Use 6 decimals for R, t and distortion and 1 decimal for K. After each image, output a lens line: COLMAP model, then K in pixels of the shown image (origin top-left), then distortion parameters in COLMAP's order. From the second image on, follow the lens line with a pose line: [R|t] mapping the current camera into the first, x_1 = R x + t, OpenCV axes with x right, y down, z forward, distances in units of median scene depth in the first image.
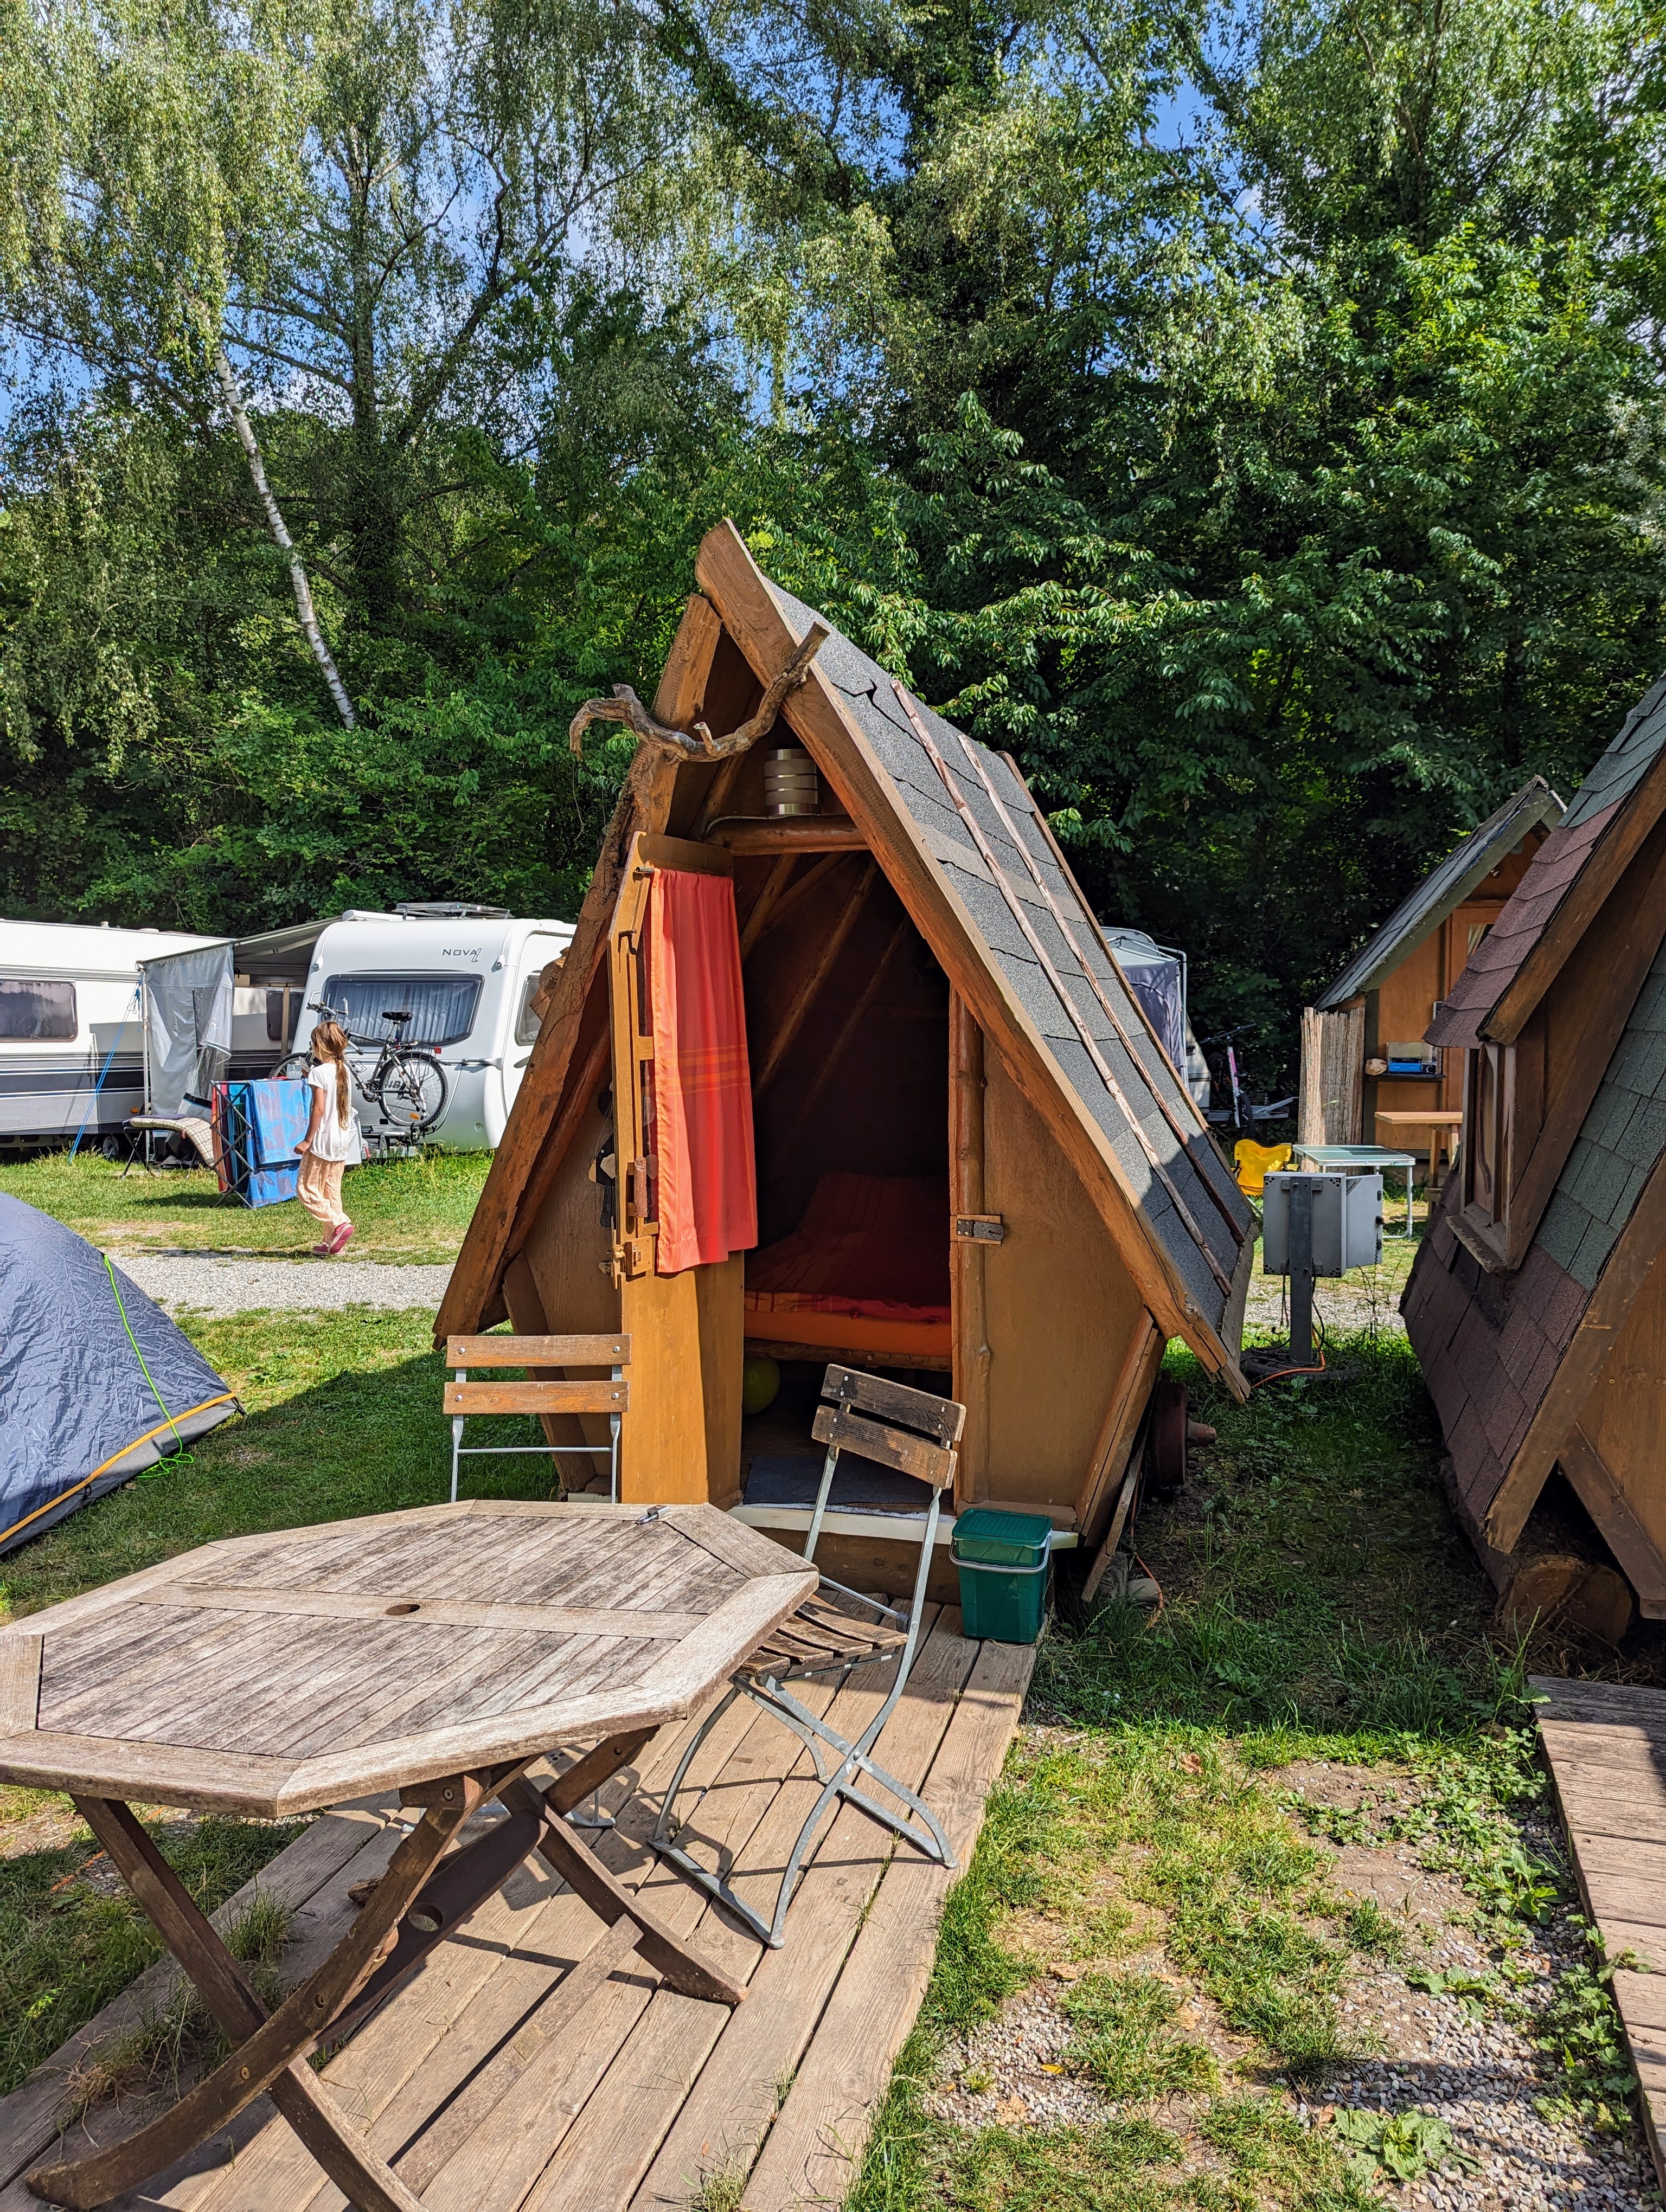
lens RADIAL K [[1547.5, 0, 833.0], [0, 1547.5, 1106.0], [0, 0, 1]] dist [0.061647, -0.049074]
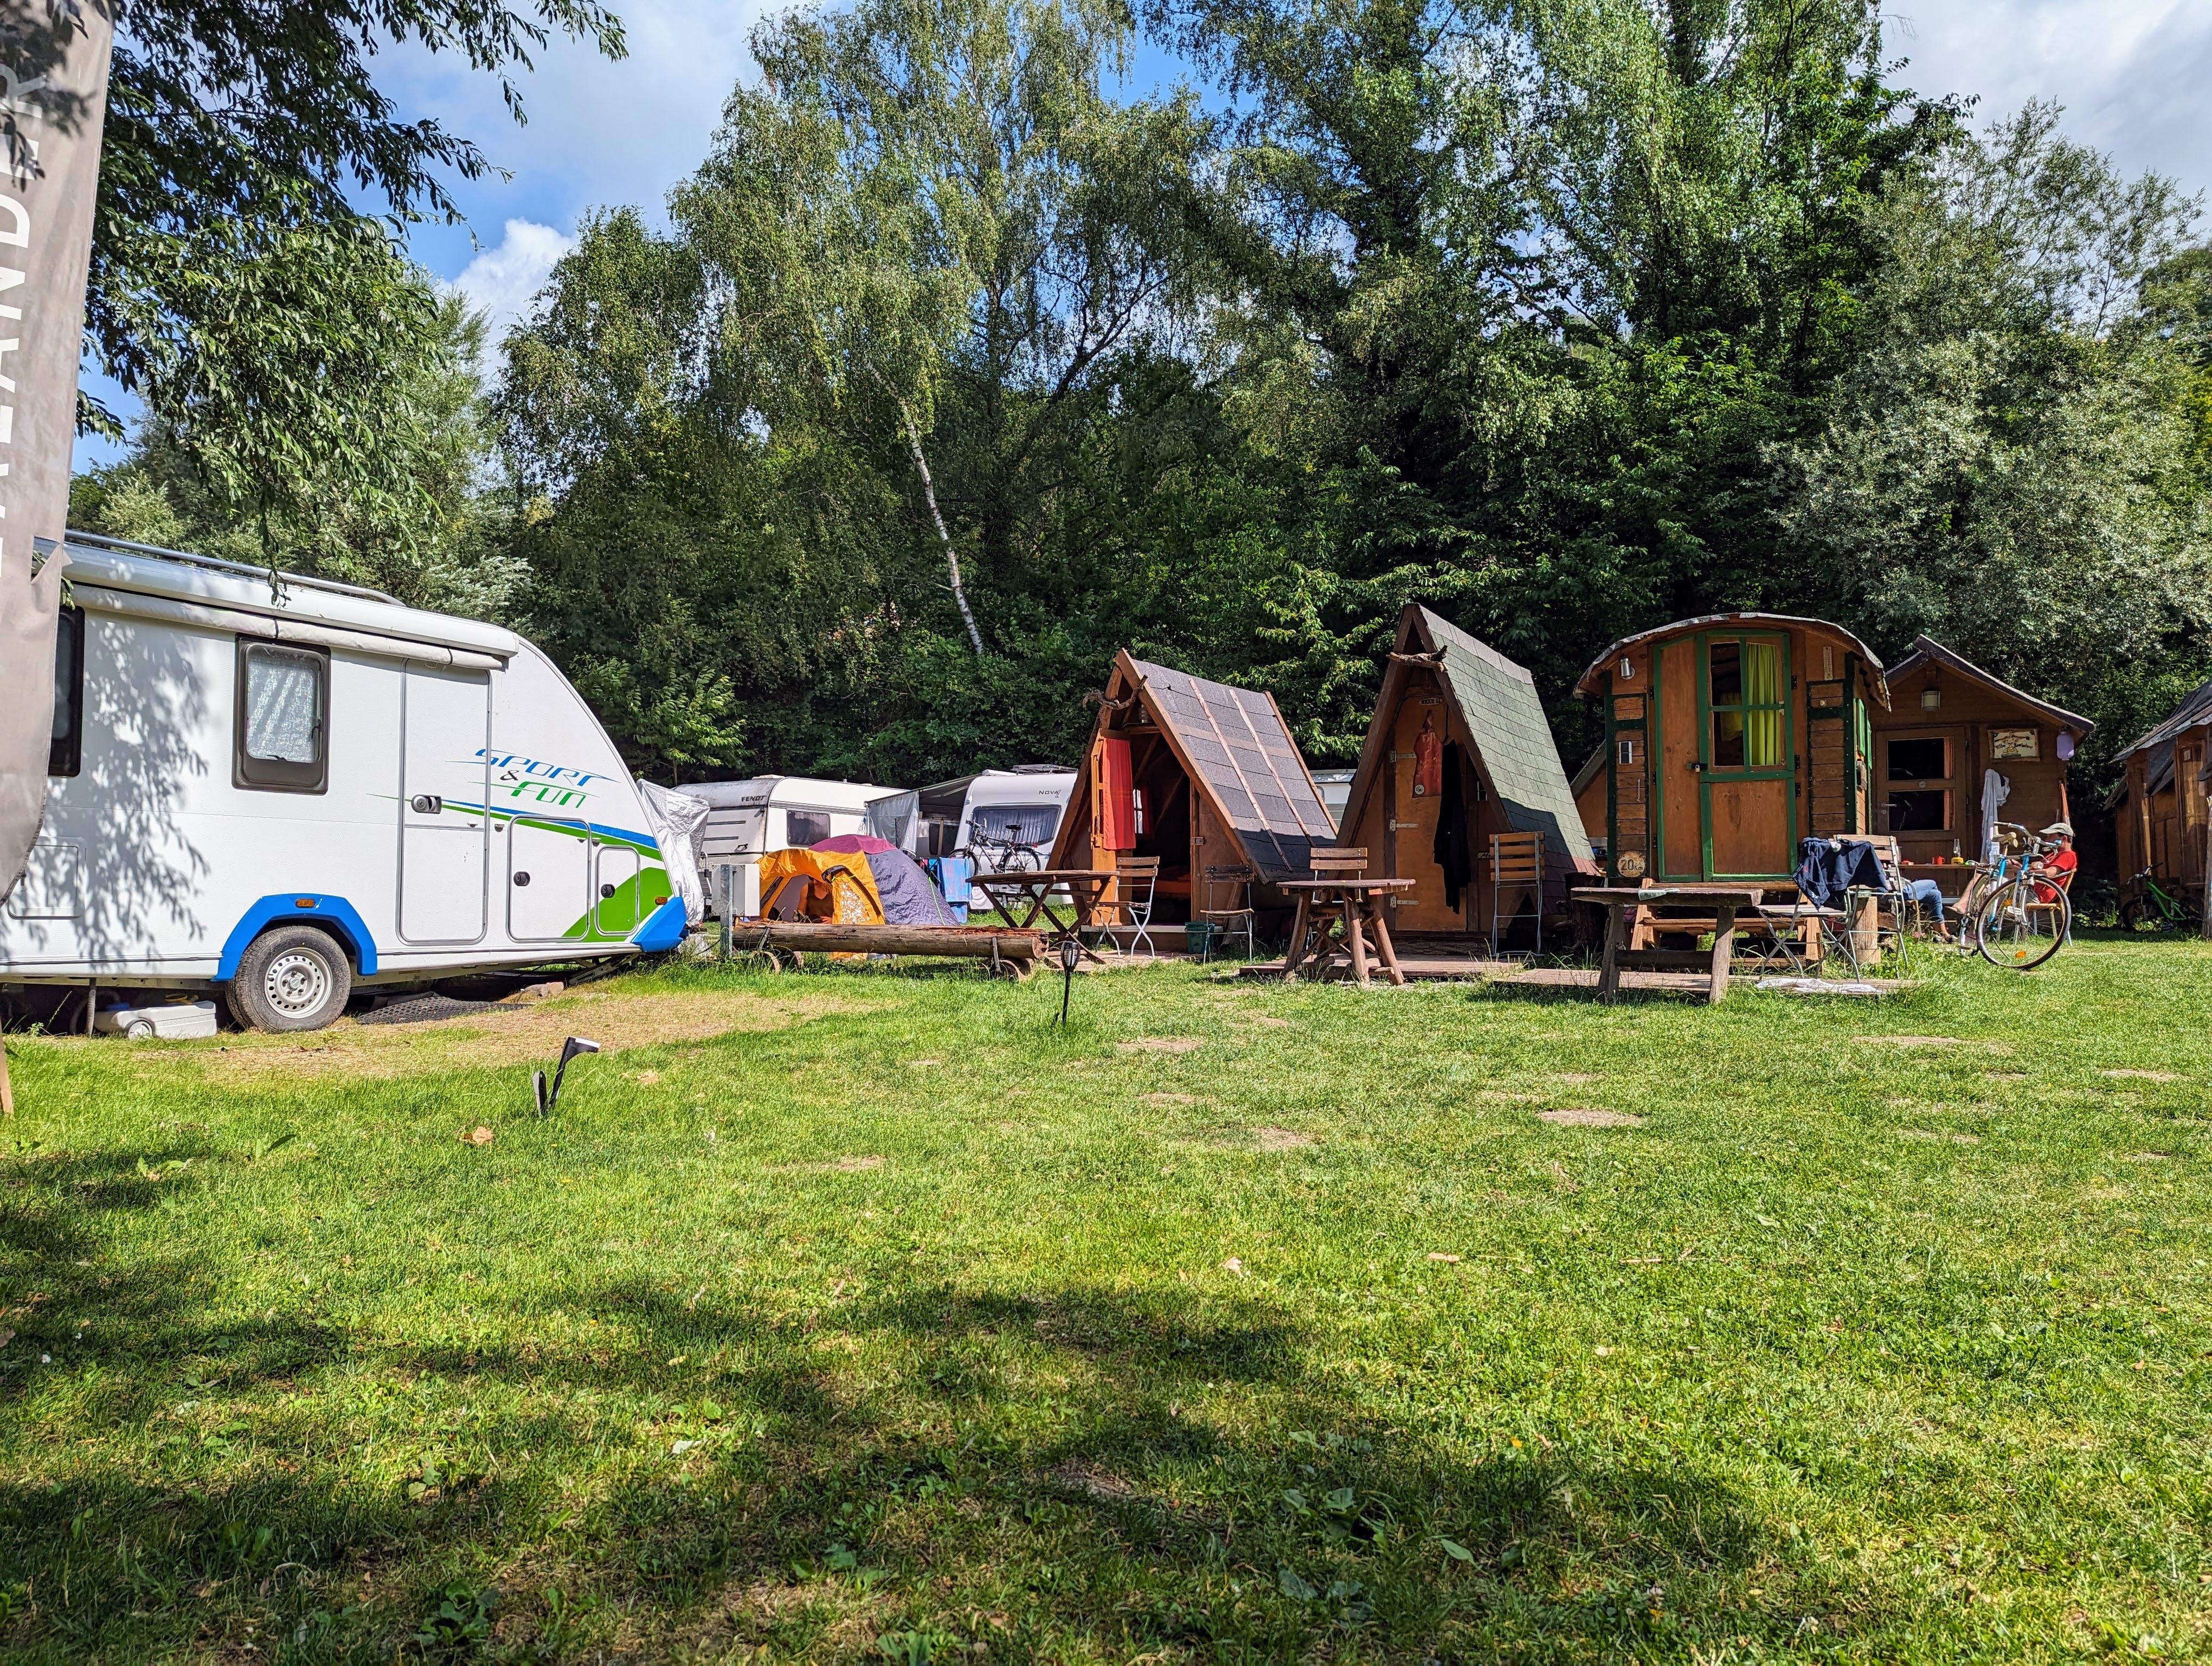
lens RADIAL K [[1547.5, 0, 1106.0], [0, 1547.5, 833.0], [0, 0, 1]] dist [0.061647, -0.049074]
pose [[0.981072, -0.002711, -0.193622, 0.163098], [-0.015848, 0.995424, -0.094234, 0.113157], [0.192992, 0.095518, 0.976540, -0.697394]]
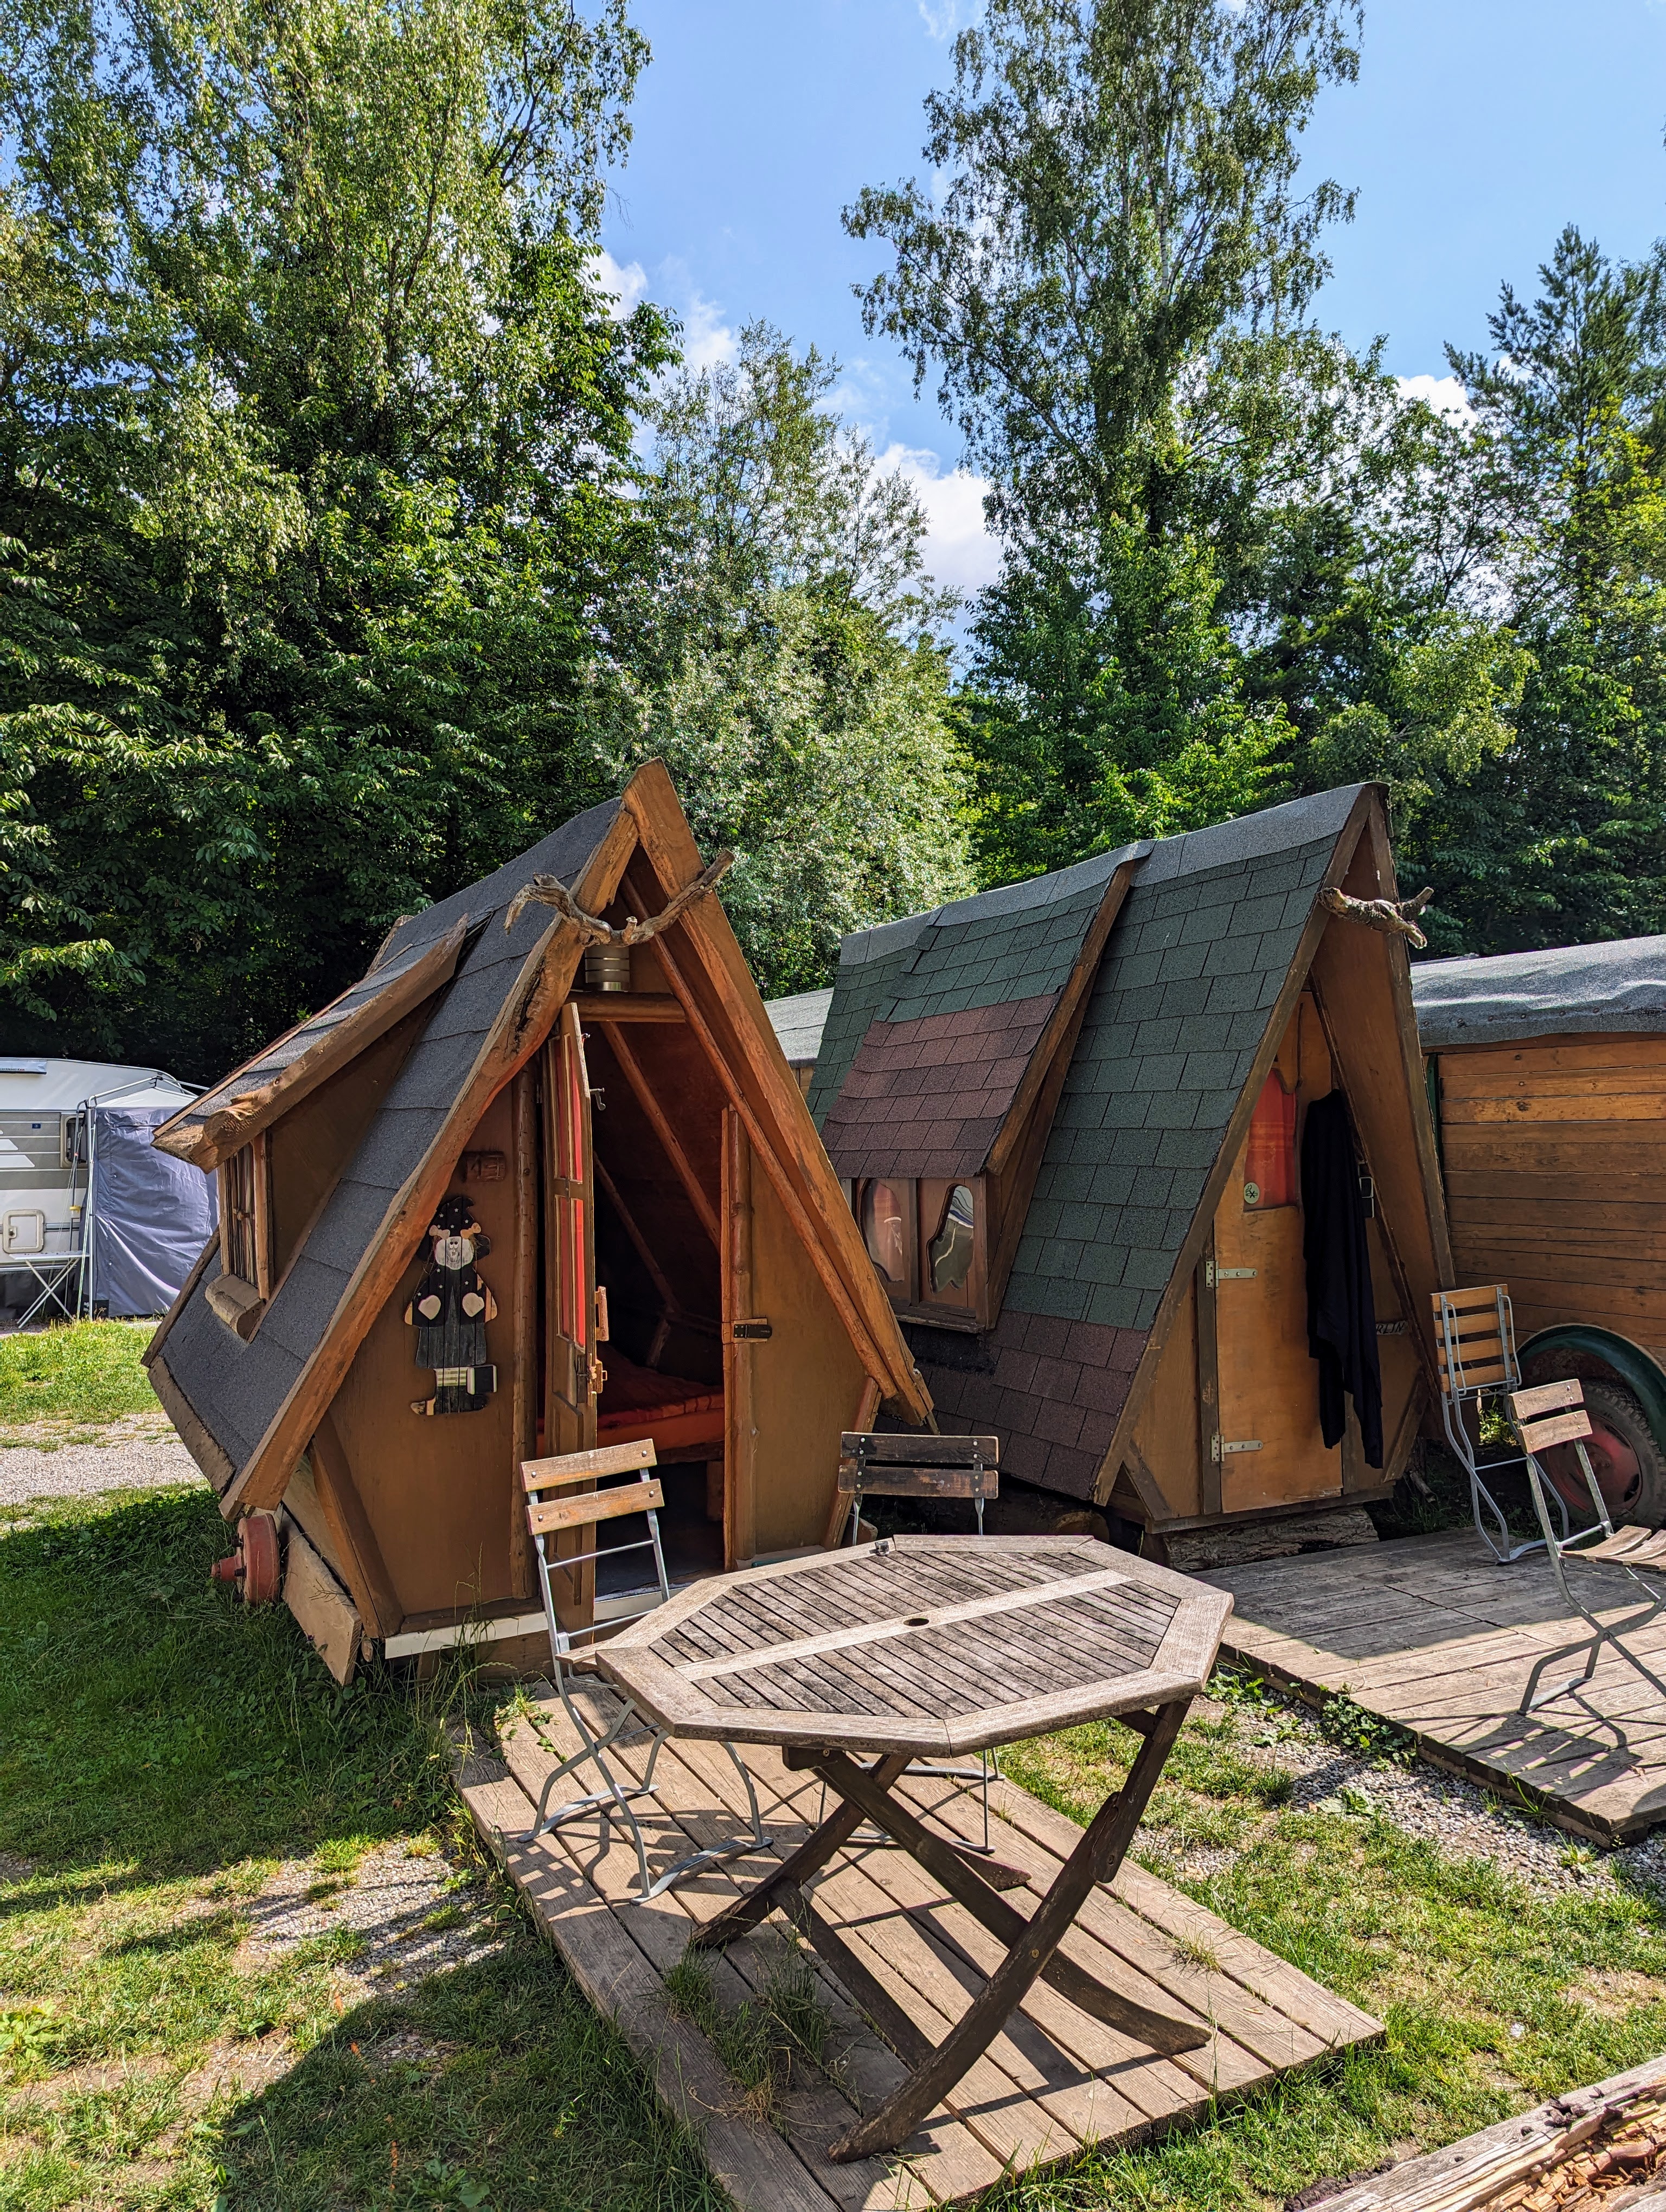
lens RADIAL K [[1547.5, 0, 833.0], [0, 1547.5, 1106.0], [0, 0, 1]] dist [0.061647, -0.049074]
pose [[0.726097, 0.010795, 0.687508, -0.207199], [0.050517, 0.996337, -0.068997, -0.003338], [-0.685734, 0.084830, 0.722892, 0.012571]]
